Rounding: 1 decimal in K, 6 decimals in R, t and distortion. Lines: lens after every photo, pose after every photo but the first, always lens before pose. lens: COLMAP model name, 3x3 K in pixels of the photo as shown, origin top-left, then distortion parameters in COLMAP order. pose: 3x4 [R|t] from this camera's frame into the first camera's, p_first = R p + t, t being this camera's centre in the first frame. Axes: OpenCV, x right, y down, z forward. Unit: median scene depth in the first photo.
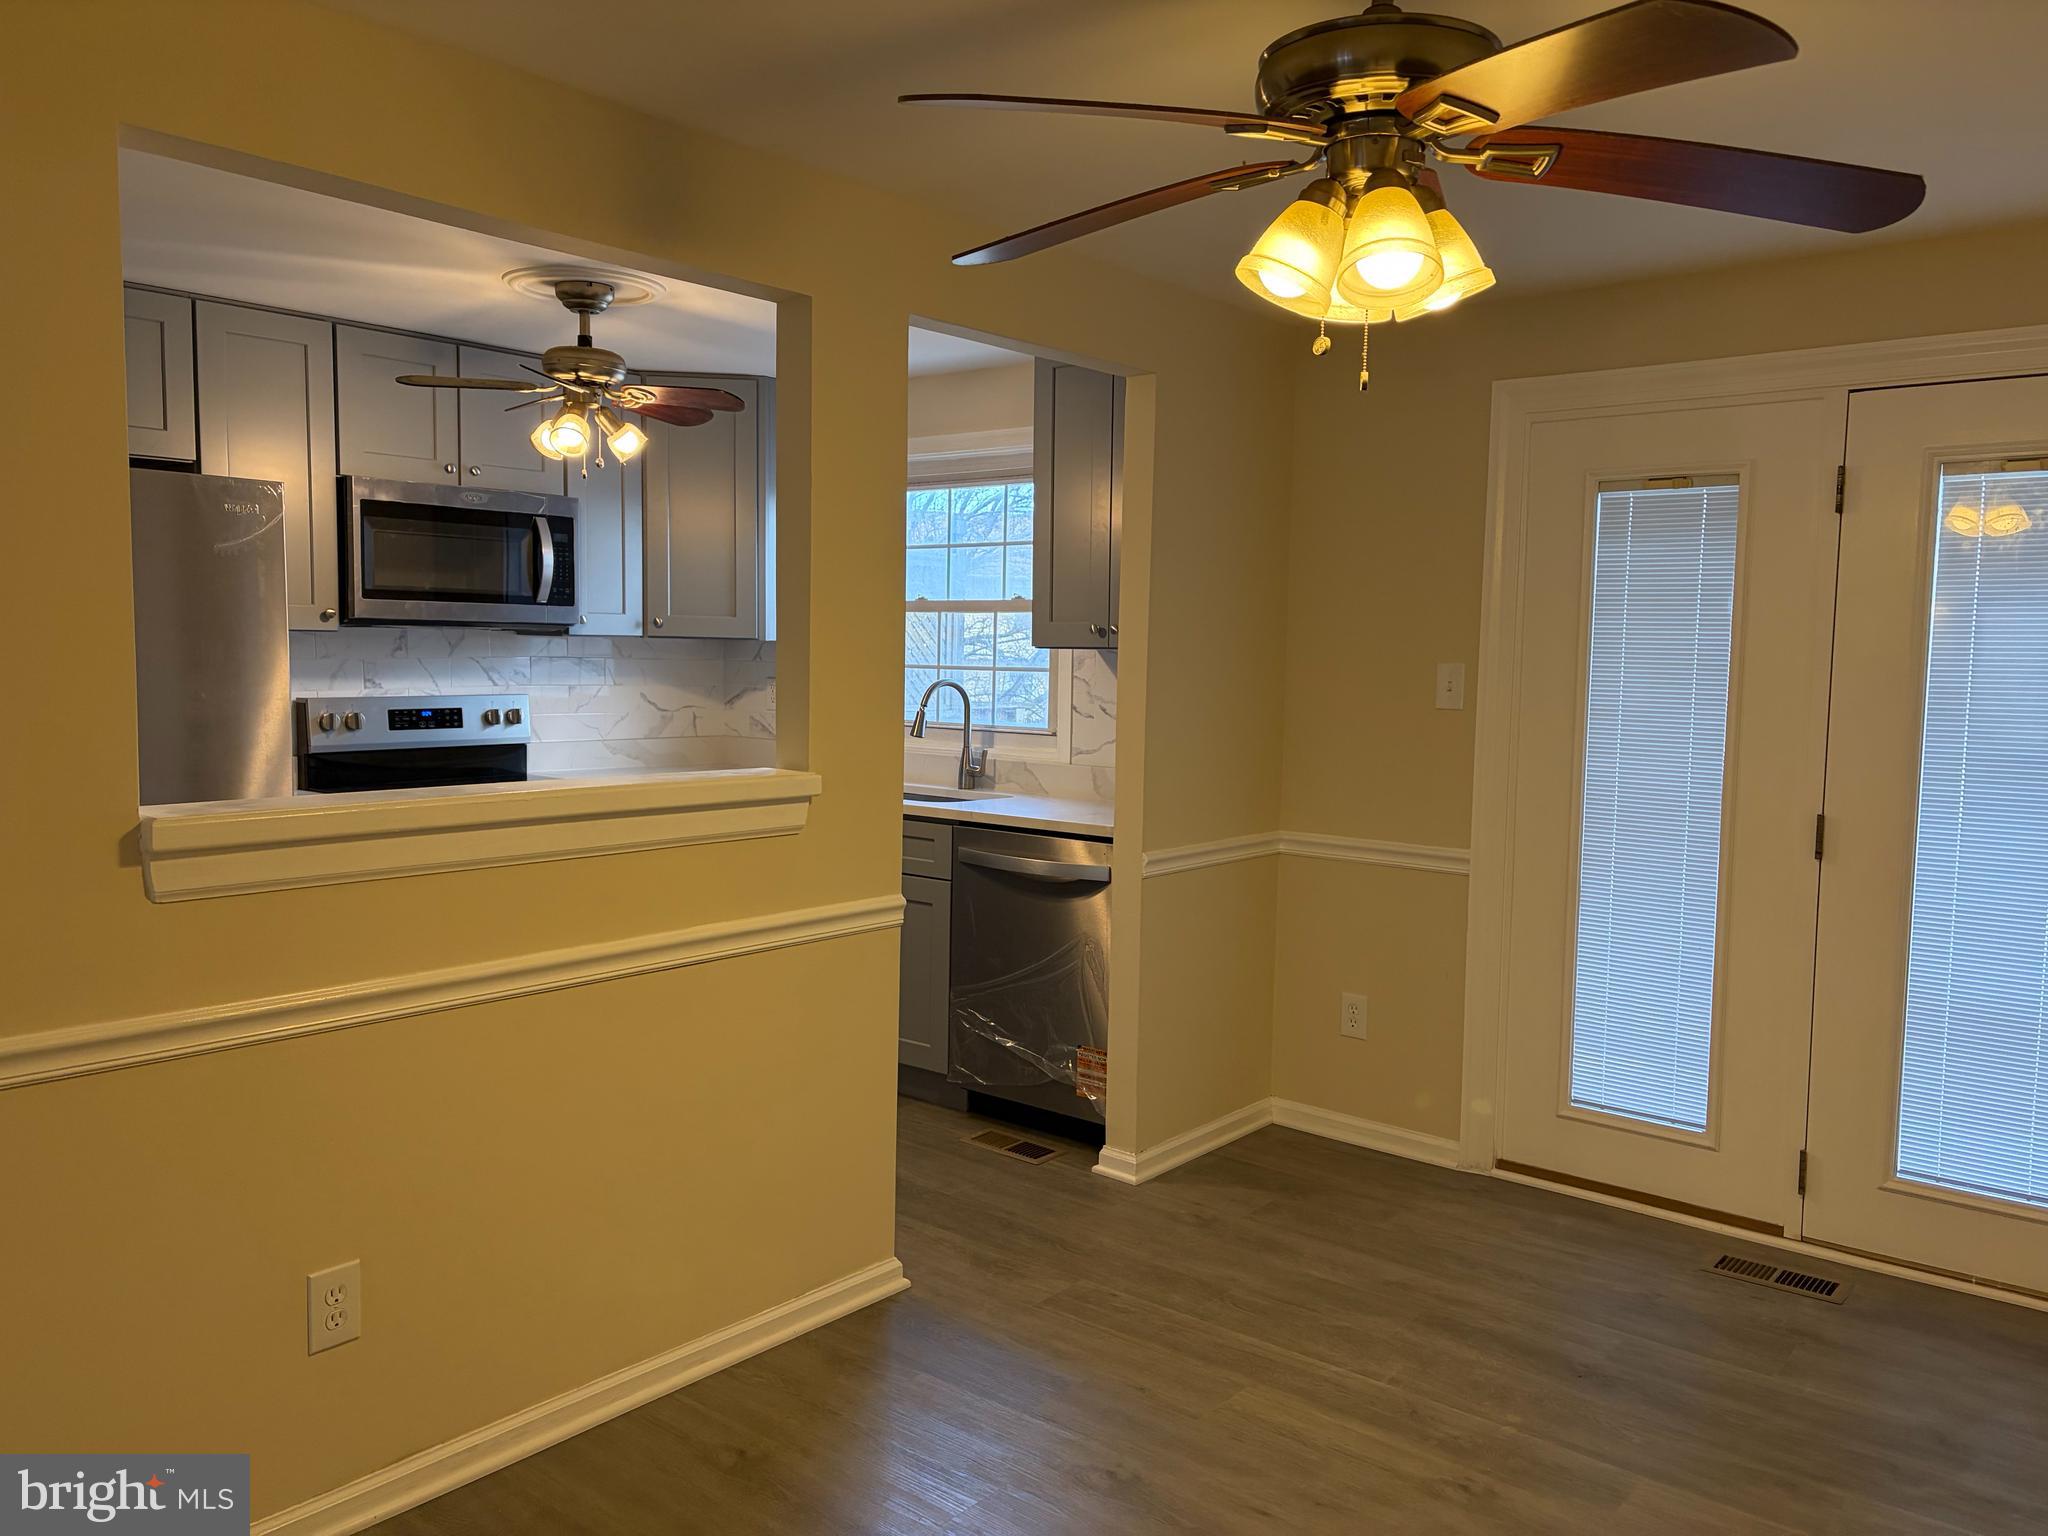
lens RADIAL K [[1546.1, 0, 1024.0], [0, 1546.1, 768.0], [0, 0, 1]] dist [0.095374, -0.000598]
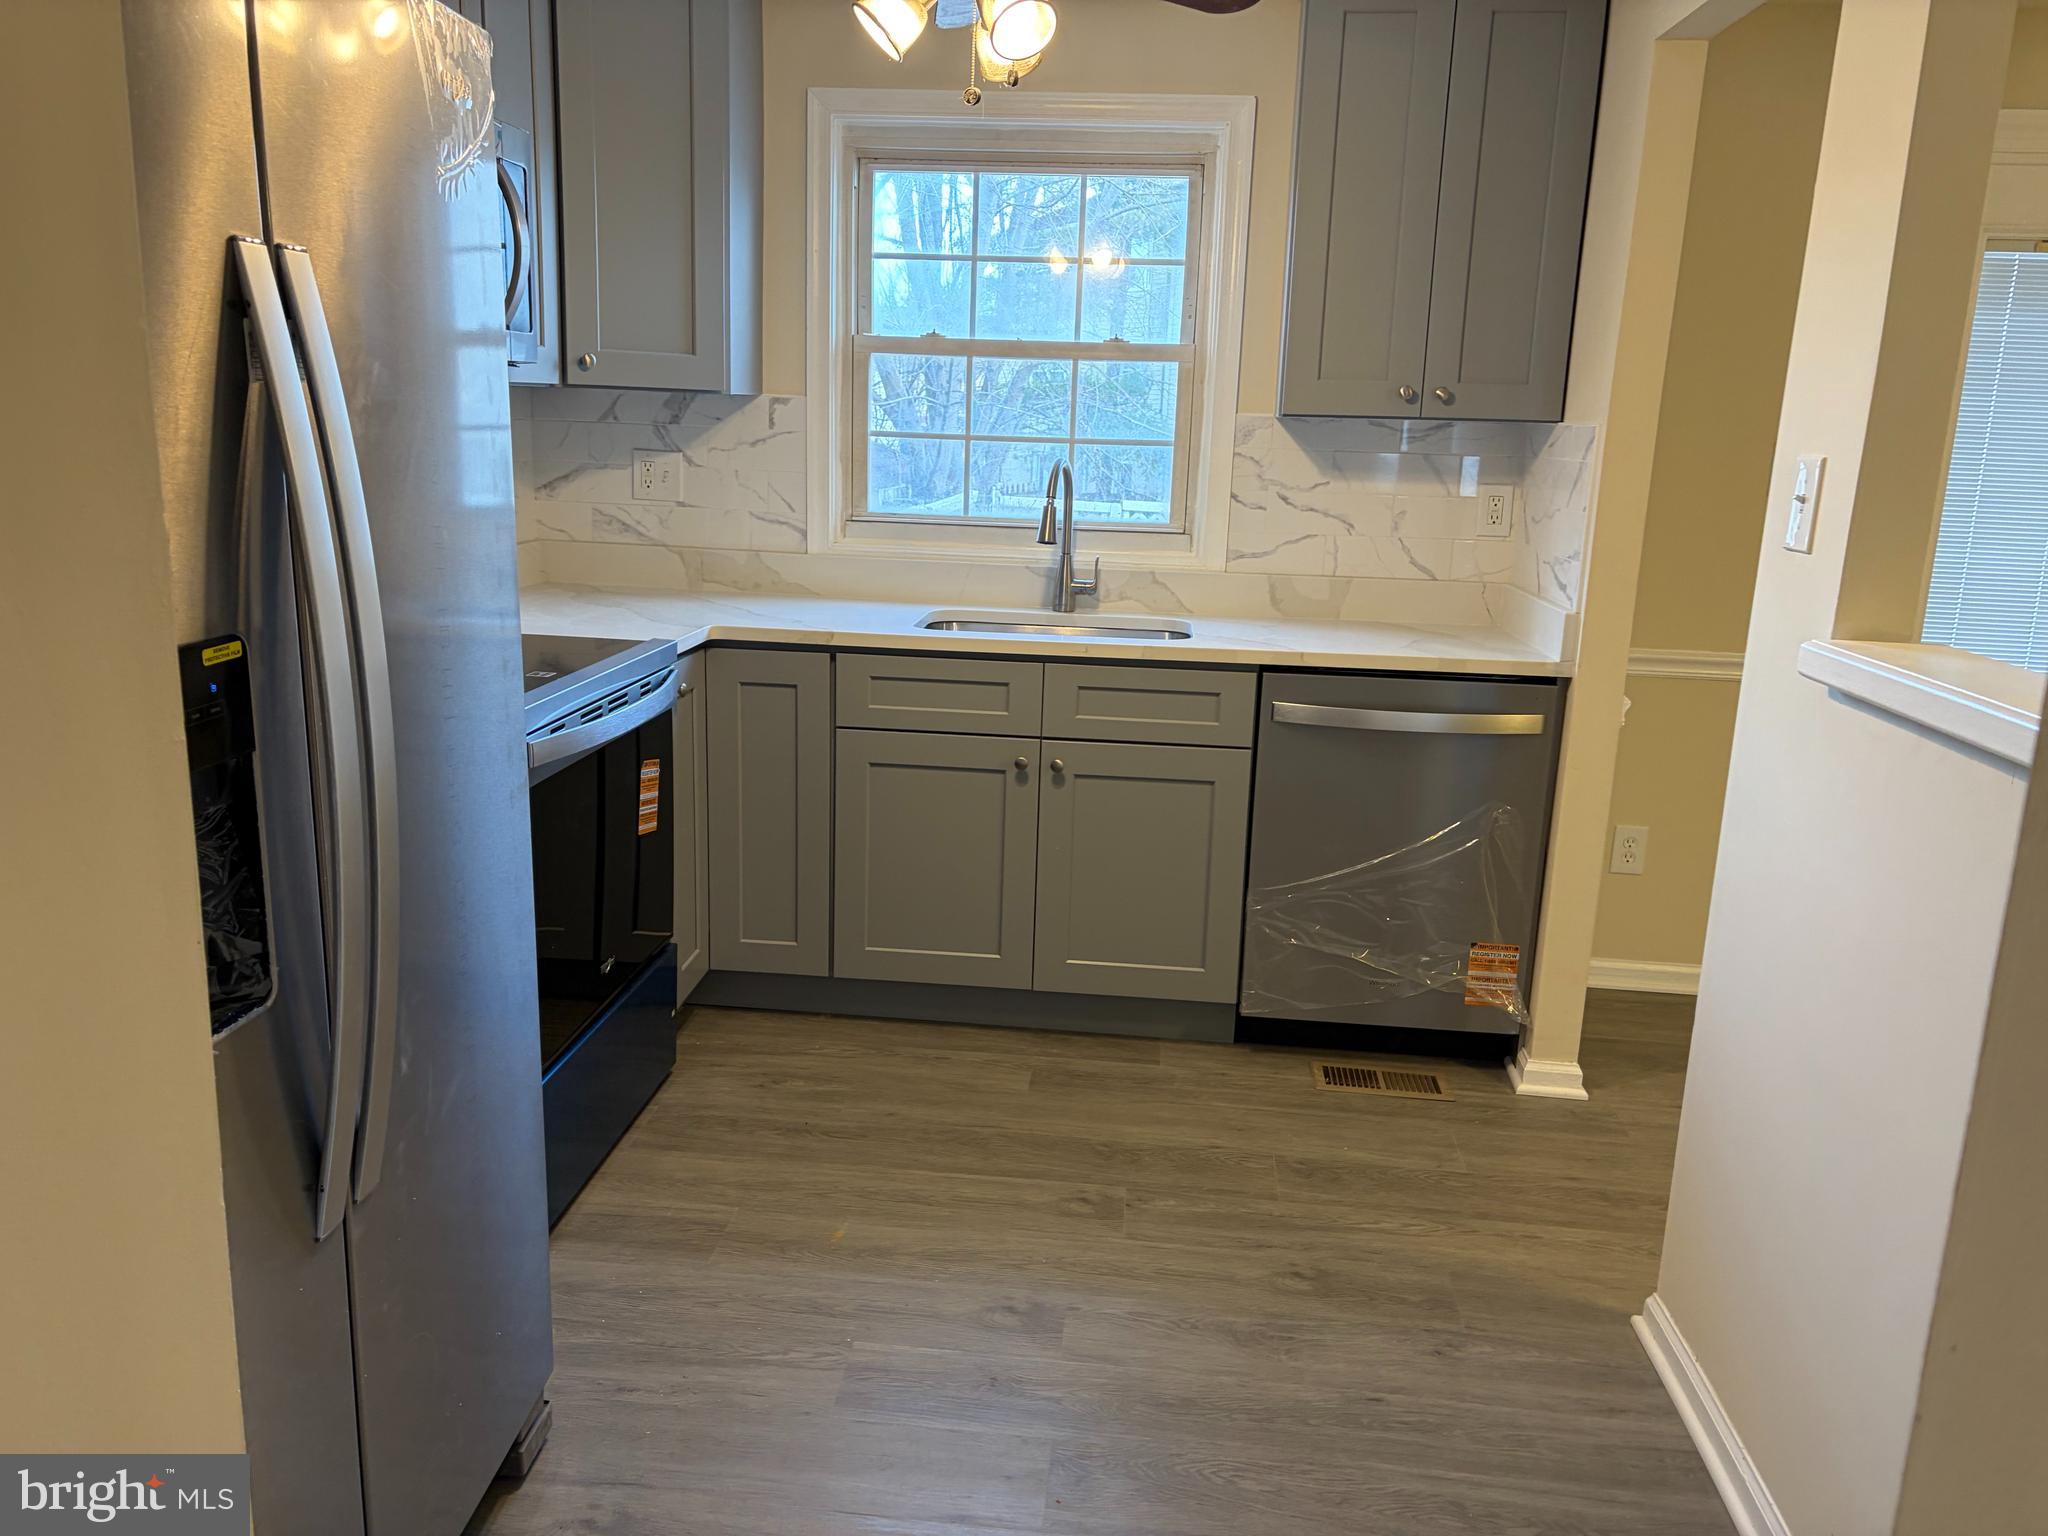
lens RADIAL K [[1588.5, 0, 1024.0], [0, 1588.5, 768.0], [0, 0, 1]] dist [0.039356, -0.006157]
pose [[0.816070, -0.120045, 0.565348, -0.504346], [0.025209, 0.984653, 0.172692, -0.045031], [-0.577403, -0.126677, 0.806572, 0.418150]]
